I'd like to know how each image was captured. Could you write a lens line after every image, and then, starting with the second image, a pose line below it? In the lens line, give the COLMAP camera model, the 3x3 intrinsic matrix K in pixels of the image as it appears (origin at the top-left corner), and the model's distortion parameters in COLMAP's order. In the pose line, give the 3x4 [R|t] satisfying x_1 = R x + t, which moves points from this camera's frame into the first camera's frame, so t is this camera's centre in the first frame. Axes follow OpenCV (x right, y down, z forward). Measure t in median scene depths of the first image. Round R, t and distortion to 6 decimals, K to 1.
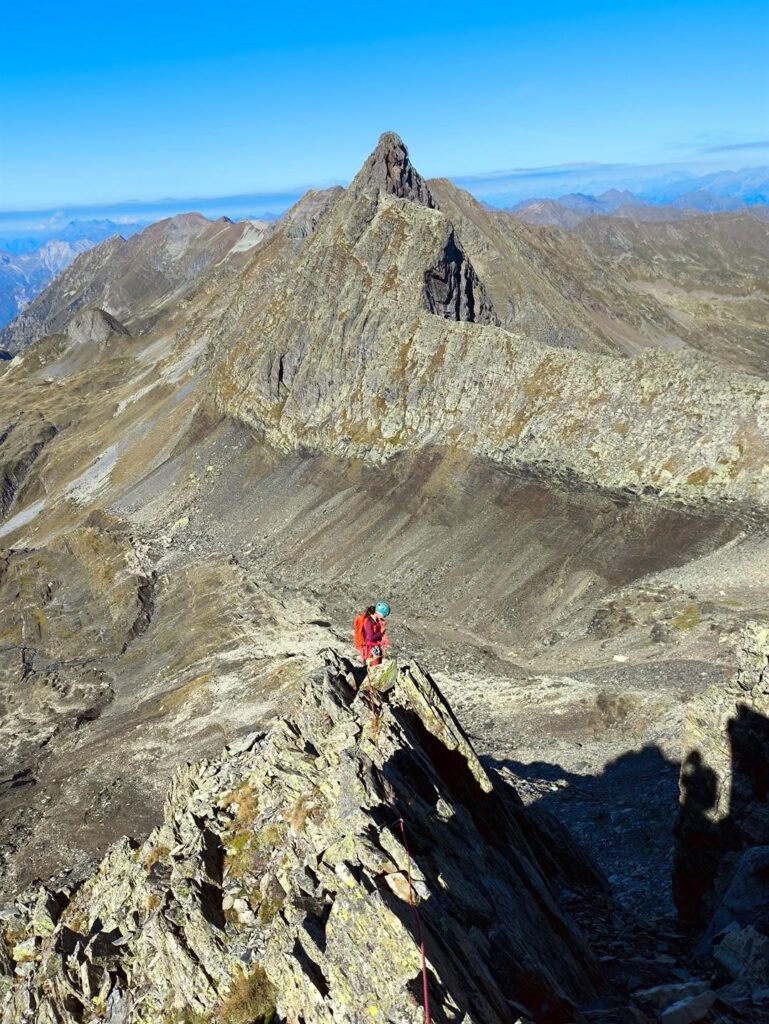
lens RADIAL K [[885.9, 0, 384.5], [0, 885.9, 512.0], [0, 0, 1]] dist [0.113361, -0.132439]
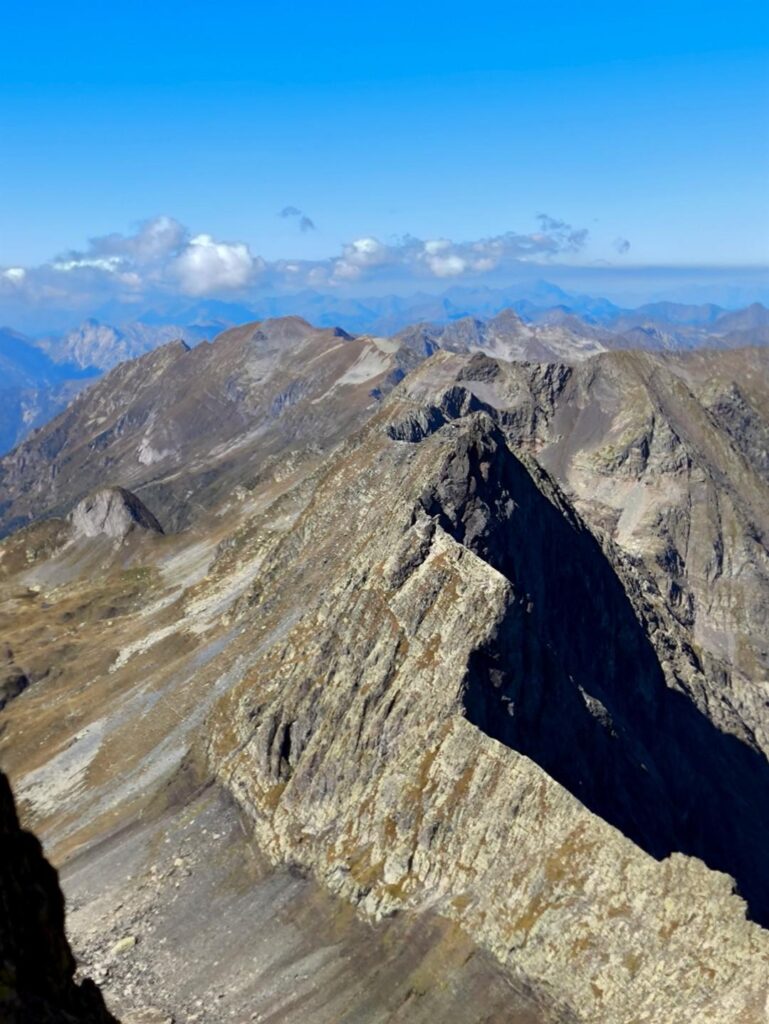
lens RADIAL K [[1454.6, 0, 403.4], [0, 1454.6, 510.4], [0, 0, 1]] dist [0.083281, 0.087645]
pose [[0.989509, 0.080188, -0.120171, 0.127336], [-0.100652, 0.979360, -0.175282, -0.161101], [0.103635, 0.185539, 0.977157, -0.255574]]
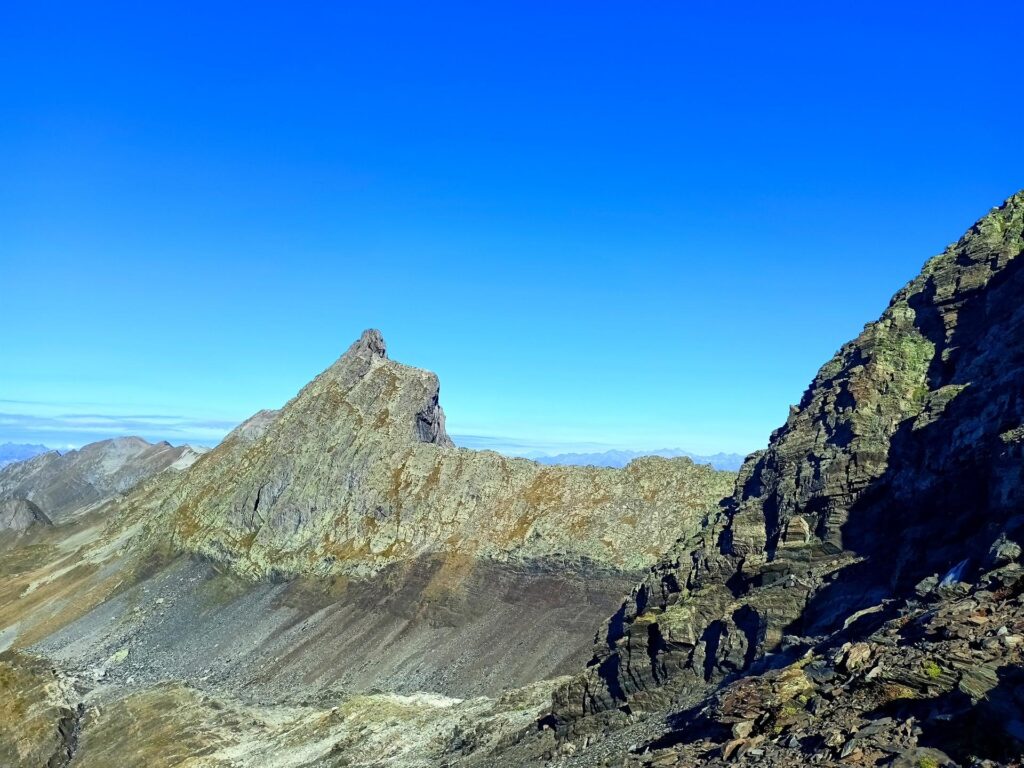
lens RADIAL K [[751.5, 0, 526.9], [0, 751.5, 385.7], [0, 0, 1]] dist [0.055685, -0.065891]
pose [[0.957097, 0.112273, 0.267132, -0.076128], [0.008979, 0.909952, -0.414616, 0.090050], [-0.289627, 0.399227, 0.869905, 0.125181]]
